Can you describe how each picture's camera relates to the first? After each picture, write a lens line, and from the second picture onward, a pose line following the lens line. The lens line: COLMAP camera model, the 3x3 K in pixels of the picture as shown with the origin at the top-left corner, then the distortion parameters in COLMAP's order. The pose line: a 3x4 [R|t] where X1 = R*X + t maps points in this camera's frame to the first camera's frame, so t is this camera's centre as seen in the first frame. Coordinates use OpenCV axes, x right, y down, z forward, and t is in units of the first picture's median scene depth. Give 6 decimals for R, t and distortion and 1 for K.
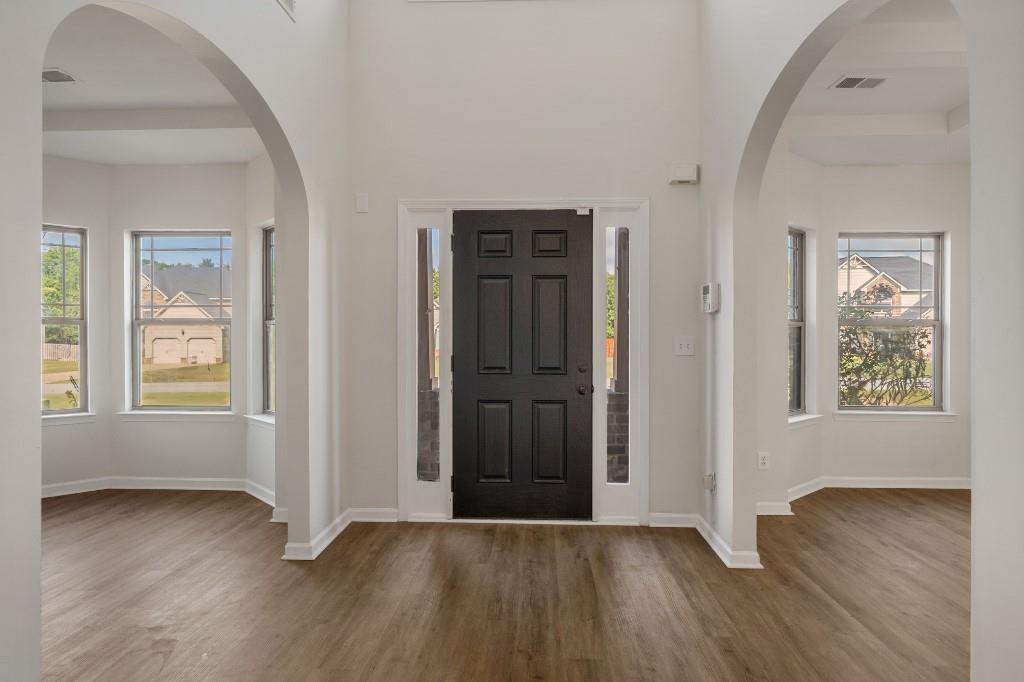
lens RADIAL K [[620.6, 0, 512.0], [0, 620.6, 341.0], [0, 0, 1]] dist [-0.024135, 0.000146]
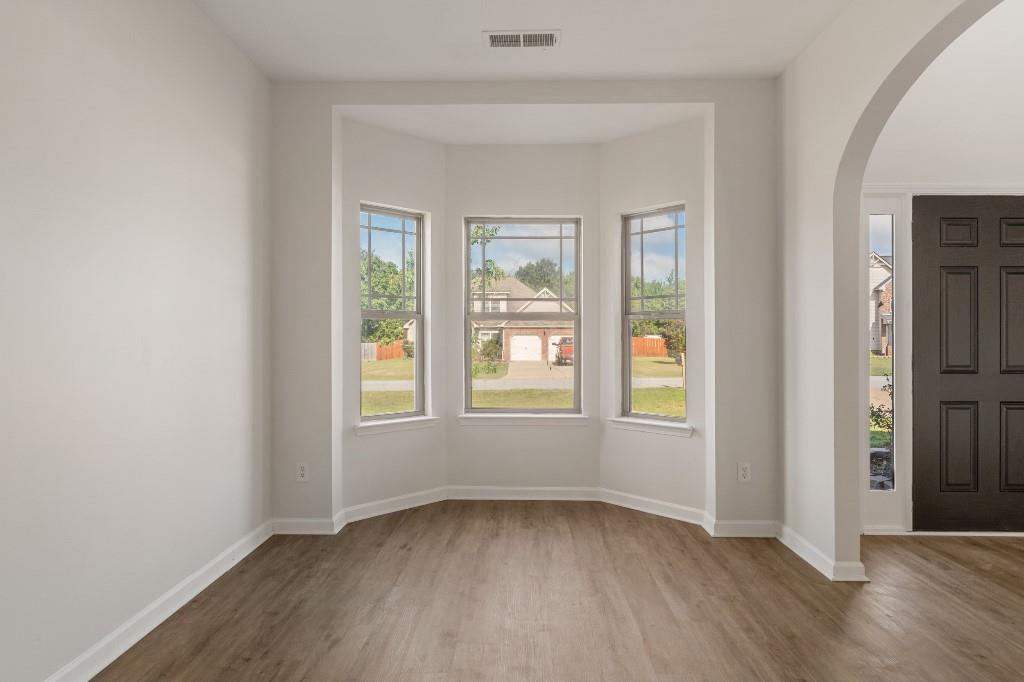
lens RADIAL K [[620.6, 0, 512.0], [0, 620.6, 341.0], [0, 0, 1]] dist [-0.024135, 0.000146]
pose [[0.999980, 0.001993, 0.005923, -0.596833], [-0.002013, 0.999992, 0.003374, 0.002348], [-0.005916, -0.003386, 0.999977, 0.081125]]
